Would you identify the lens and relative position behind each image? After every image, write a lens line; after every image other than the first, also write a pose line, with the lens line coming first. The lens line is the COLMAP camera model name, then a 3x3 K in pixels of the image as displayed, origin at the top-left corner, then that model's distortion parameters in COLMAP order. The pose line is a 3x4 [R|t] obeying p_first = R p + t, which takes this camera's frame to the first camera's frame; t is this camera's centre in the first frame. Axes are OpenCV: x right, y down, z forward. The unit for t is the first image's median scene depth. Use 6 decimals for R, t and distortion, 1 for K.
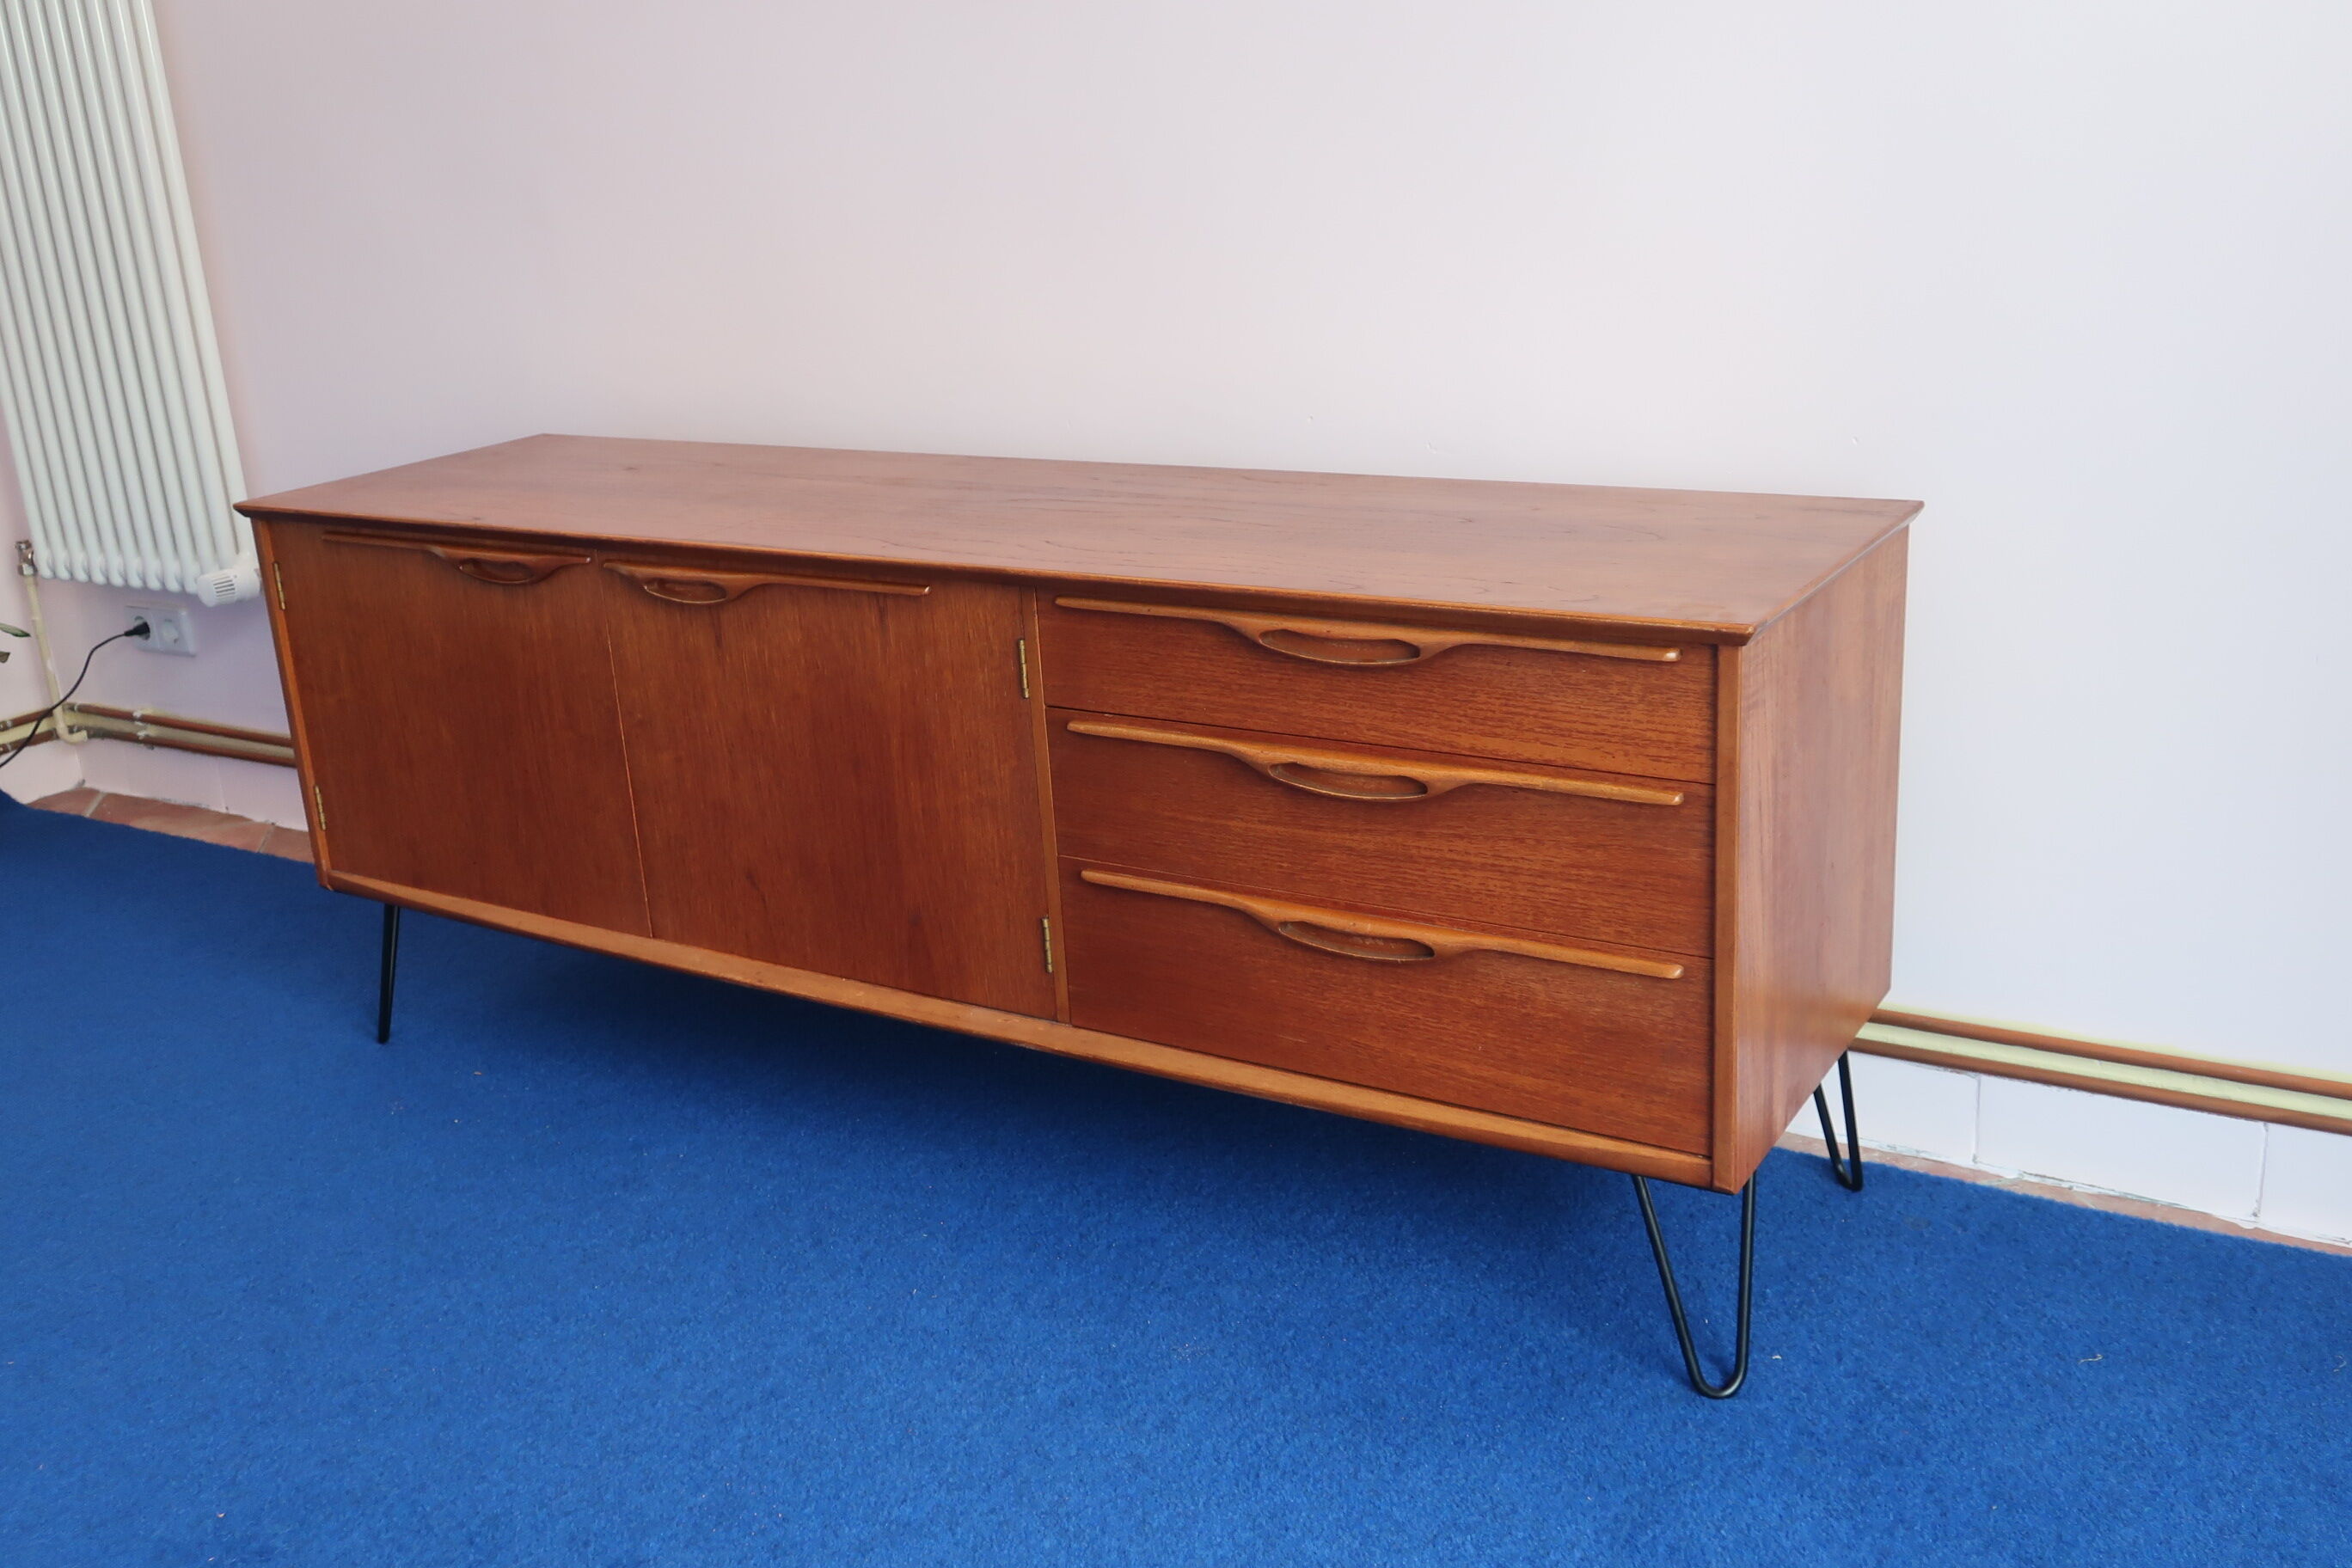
lens RADIAL K [[2227.6, 0, 1160.0], [0, 2227.6, 773.9], [0, 0, 1]] dist [0.013846, 0.000000]
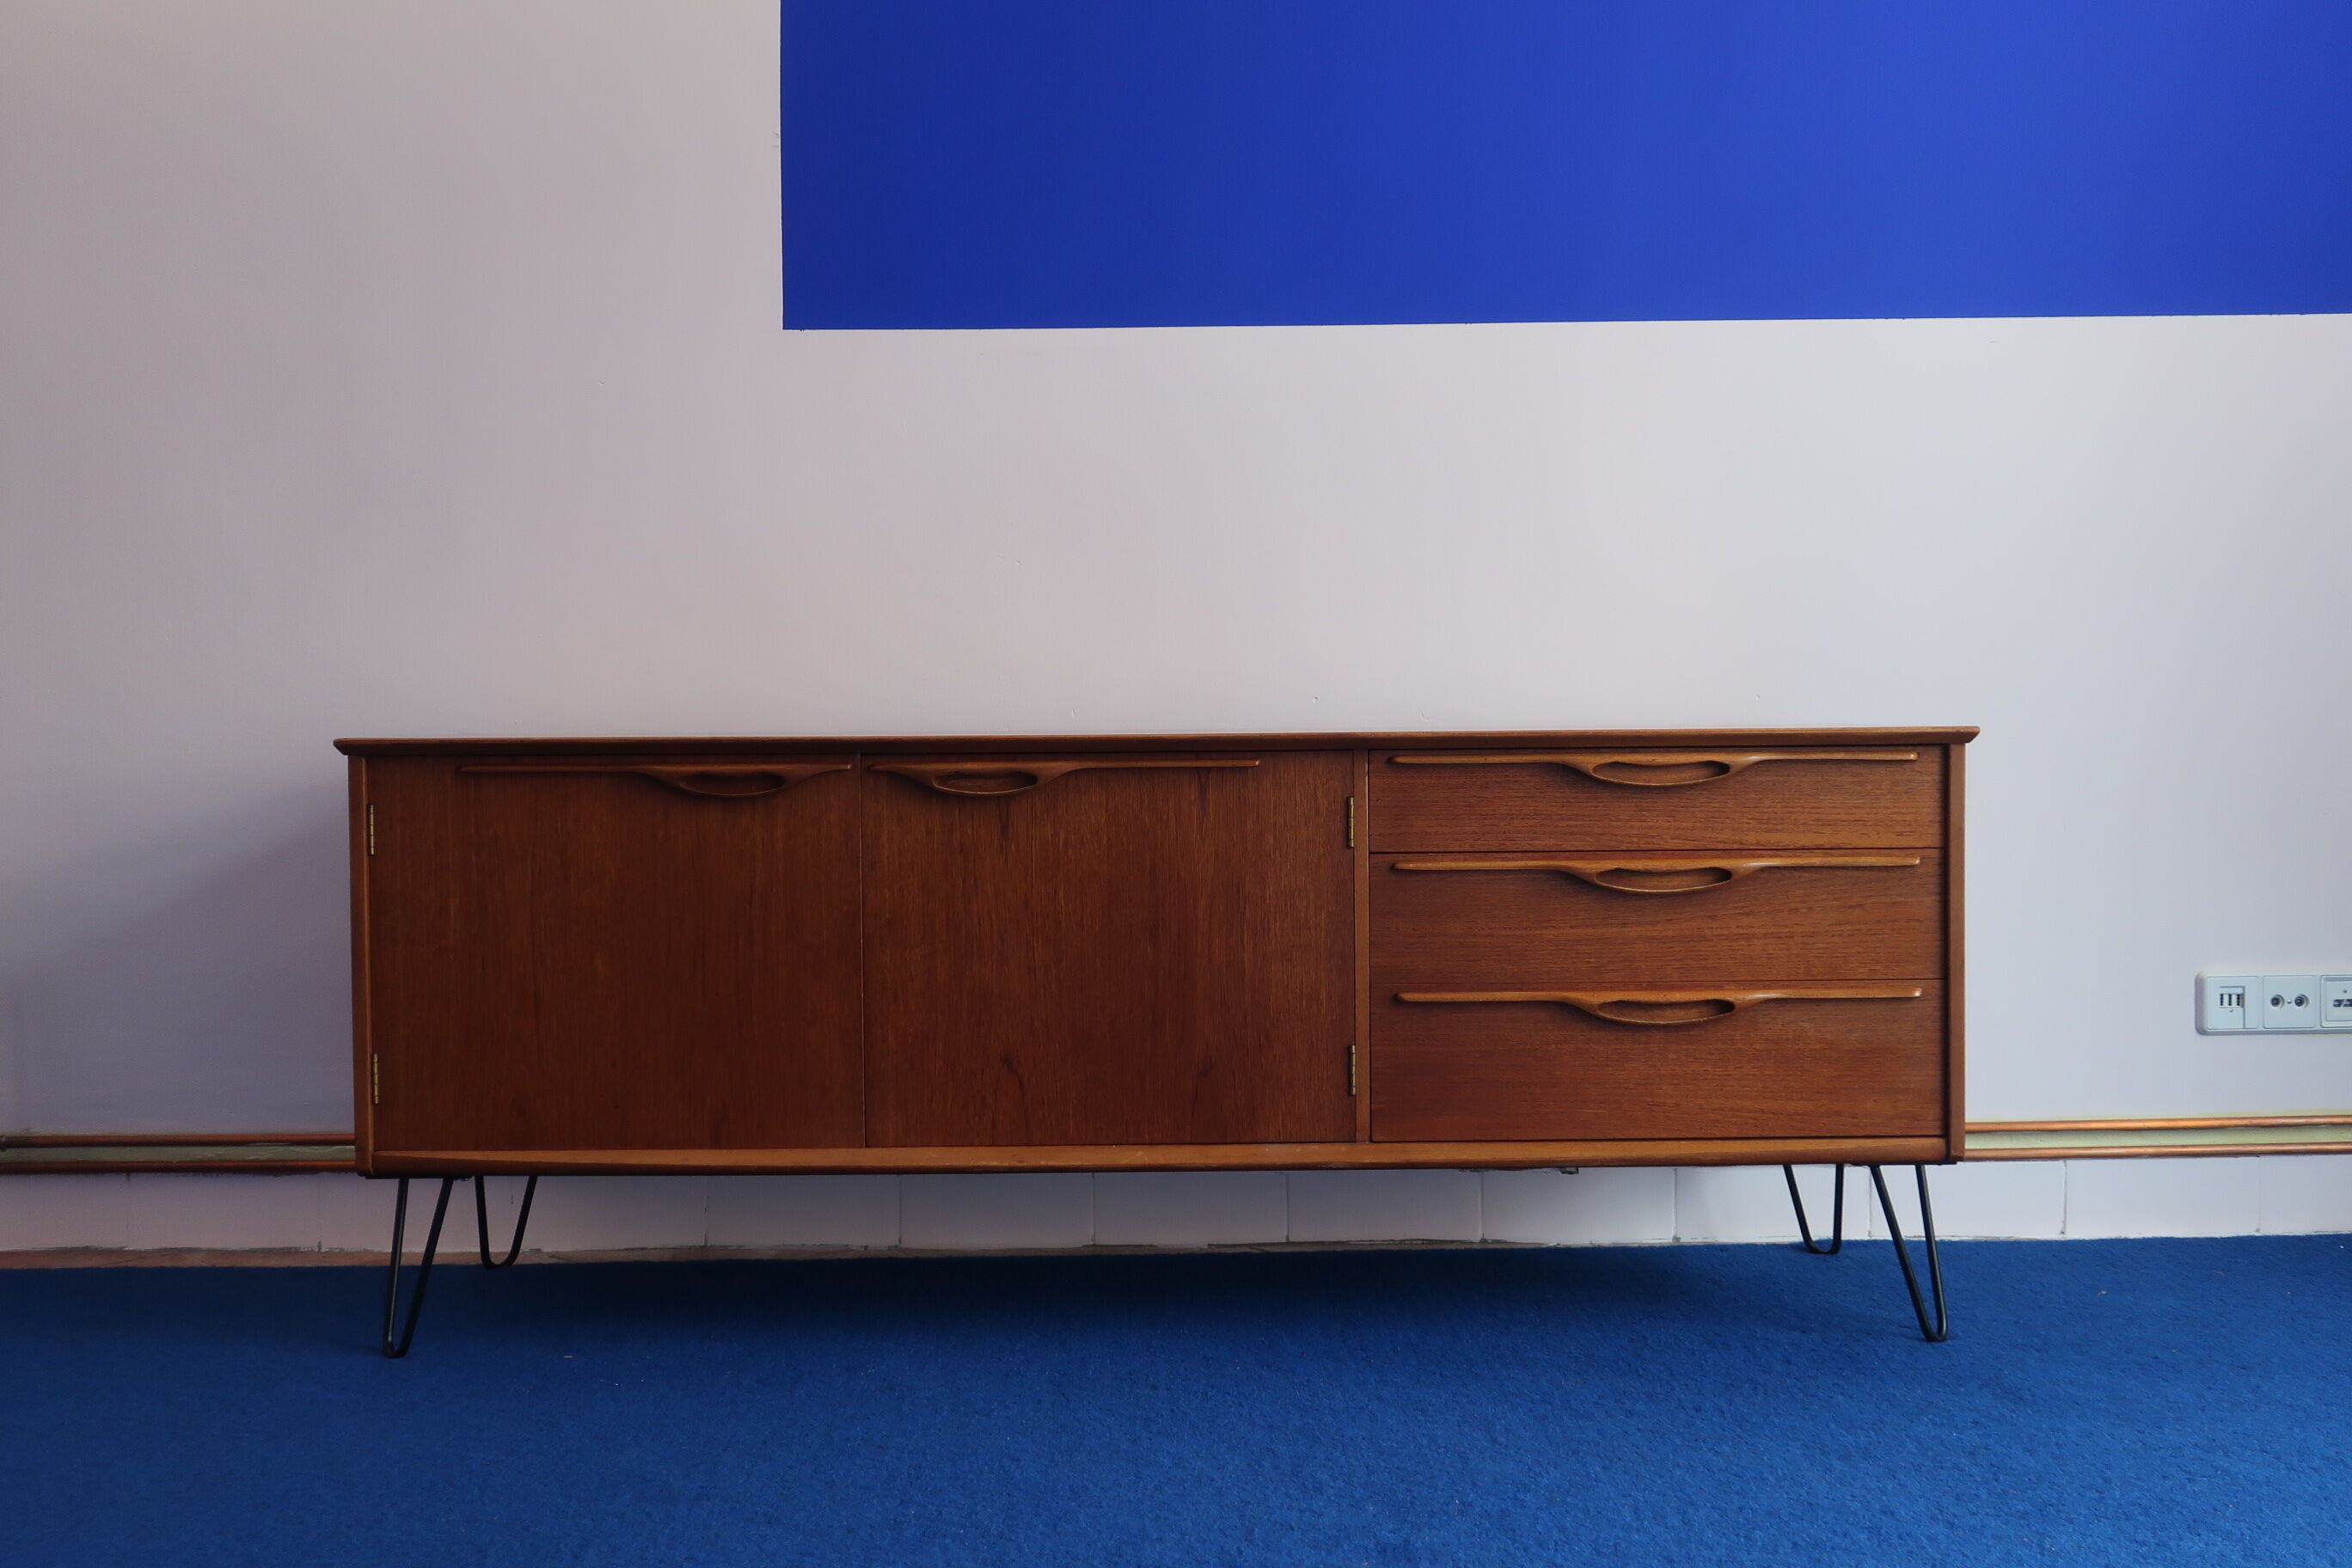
lens RADIAL K [[2227.6, 0, 1159.5], [0, 2227.6, 799.0], [0, 0, 1]] dist [0.013846, 0.000000]
pose [[0.841557, 0.036508, 0.538933, -0.832169], [0.122139, 0.959013, -0.255687, 0.245751], [-0.526178, 0.281000, 0.802605, 0.093630]]
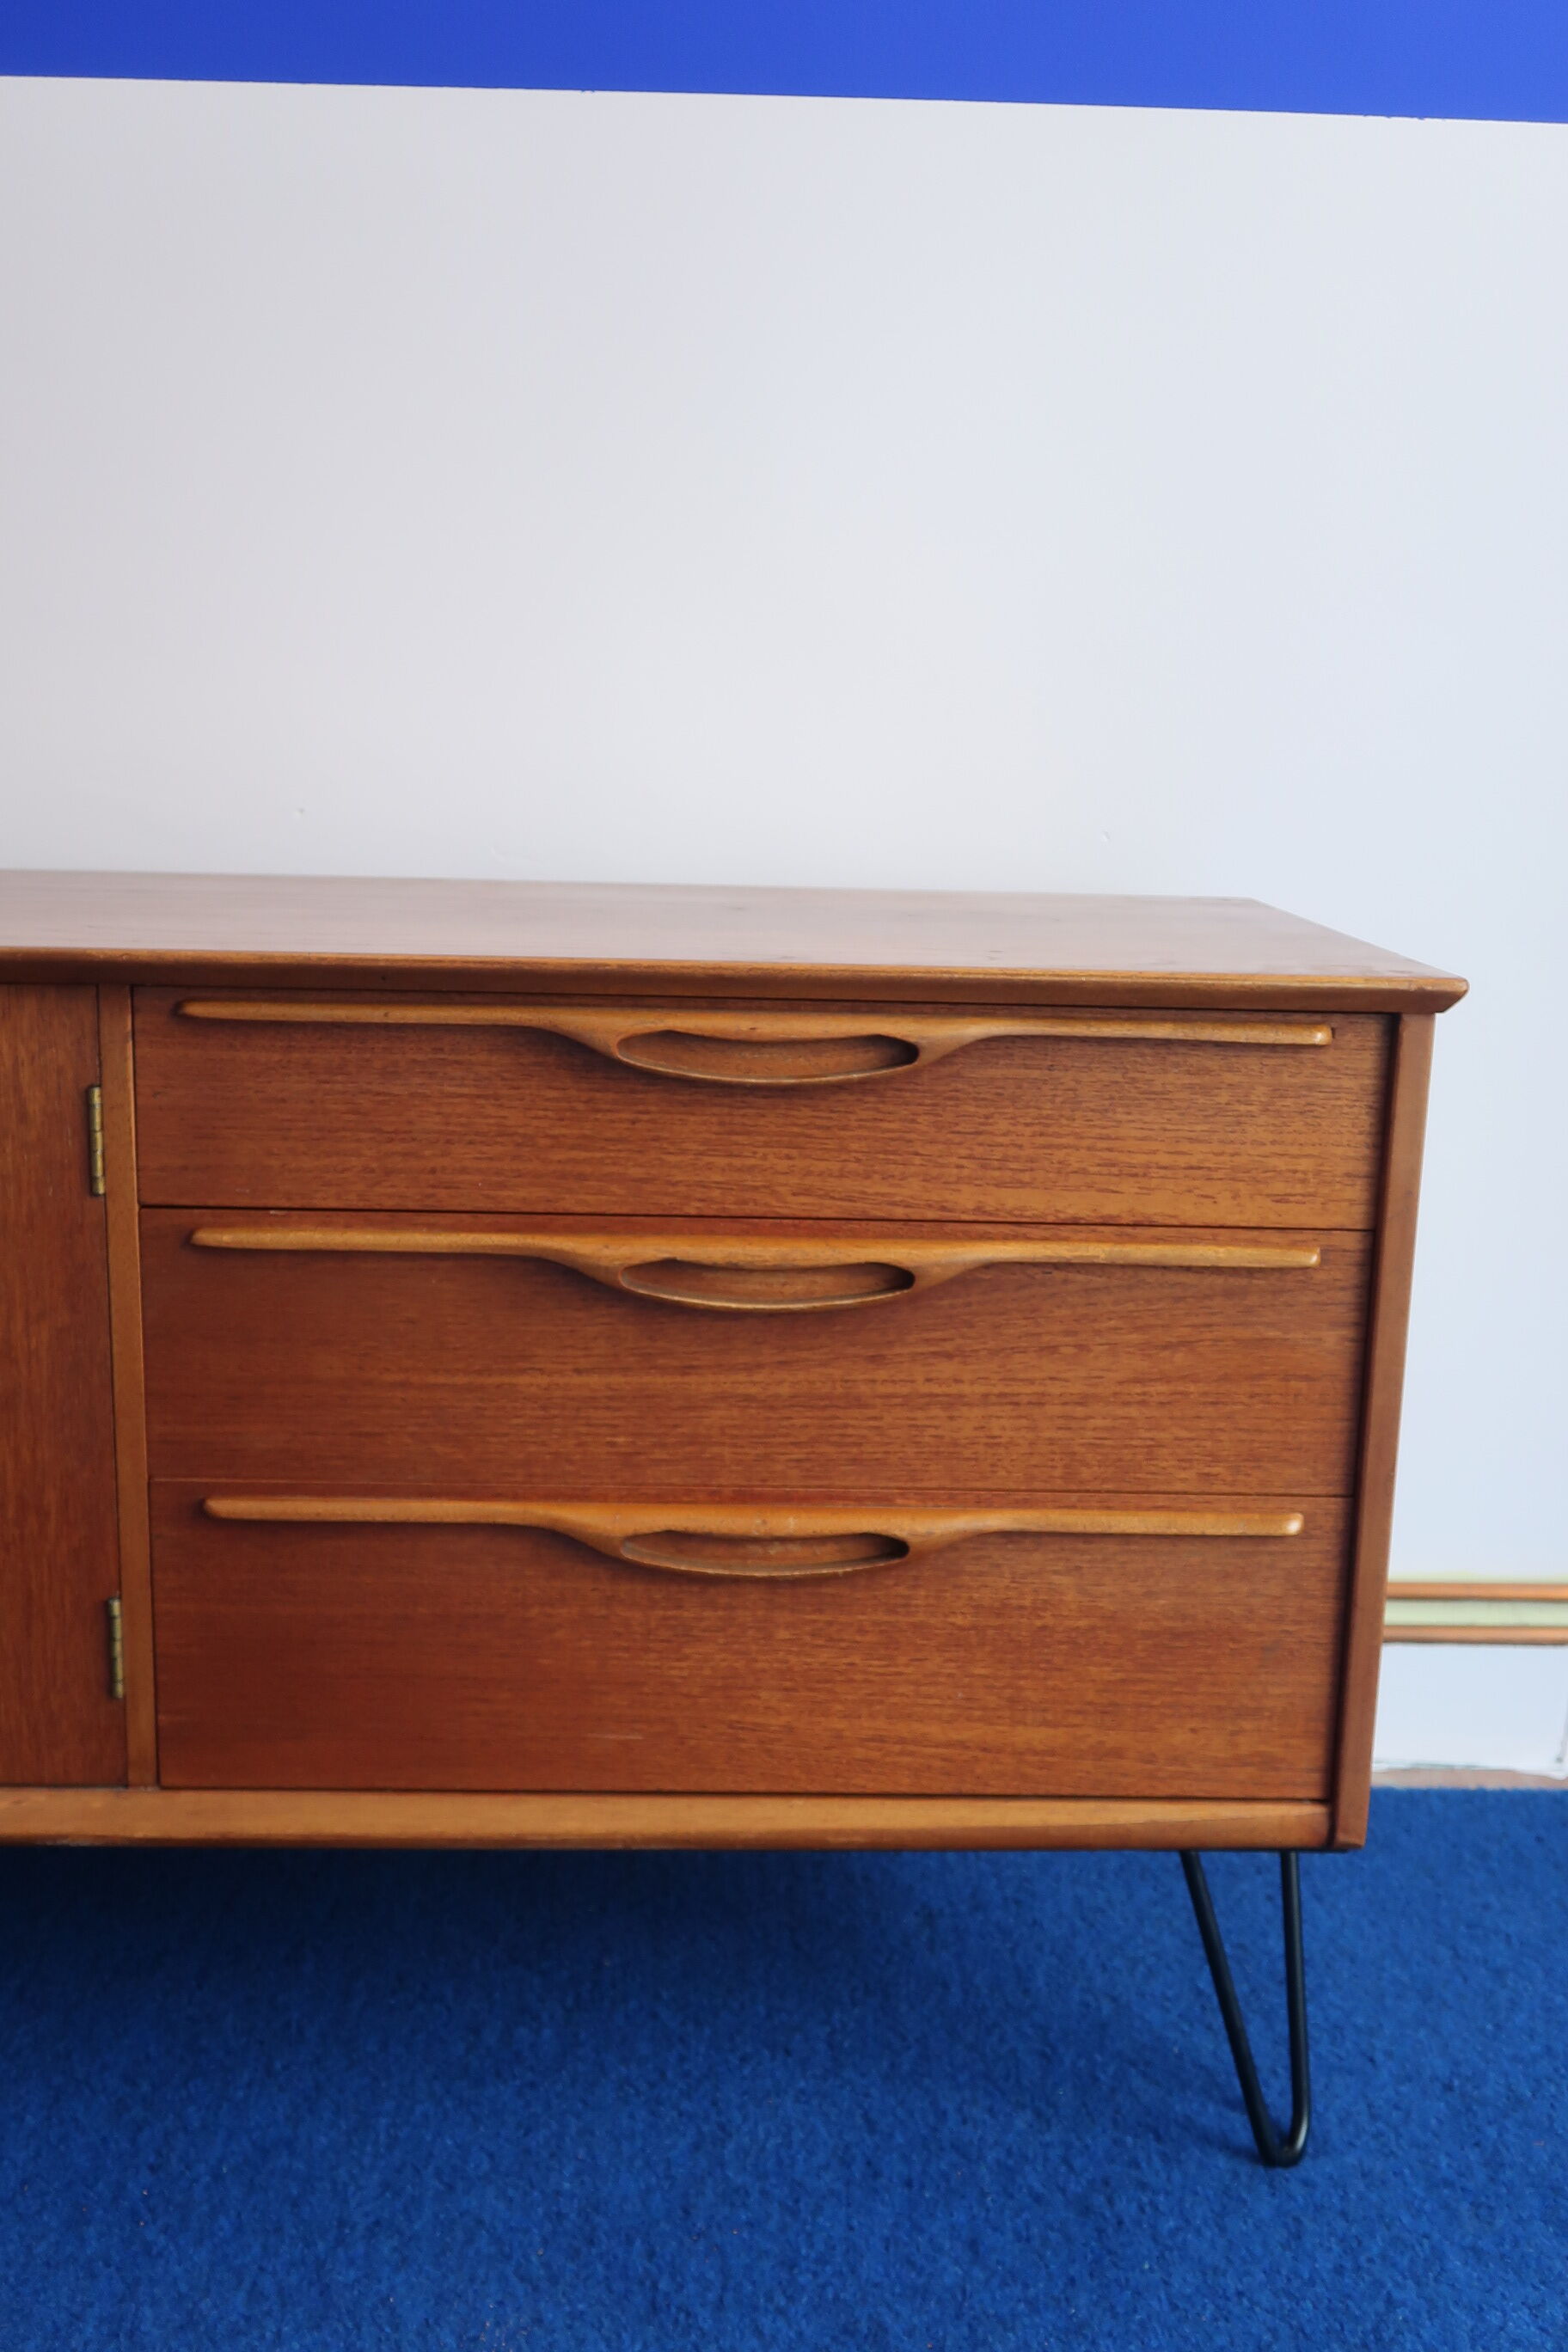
lens RADIAL K [[2227.6, 0, 767.5], [0, 2227.6, 1194.0], [0, 0, 1]] dist [0.013846, 0.000000]
pose [[0.829495, -0.033129, 0.557531, -0.242310], [0.094929, 0.992077, -0.082286, 0.028262], [-0.550388, 0.121181, 0.826068, 0.478068]]
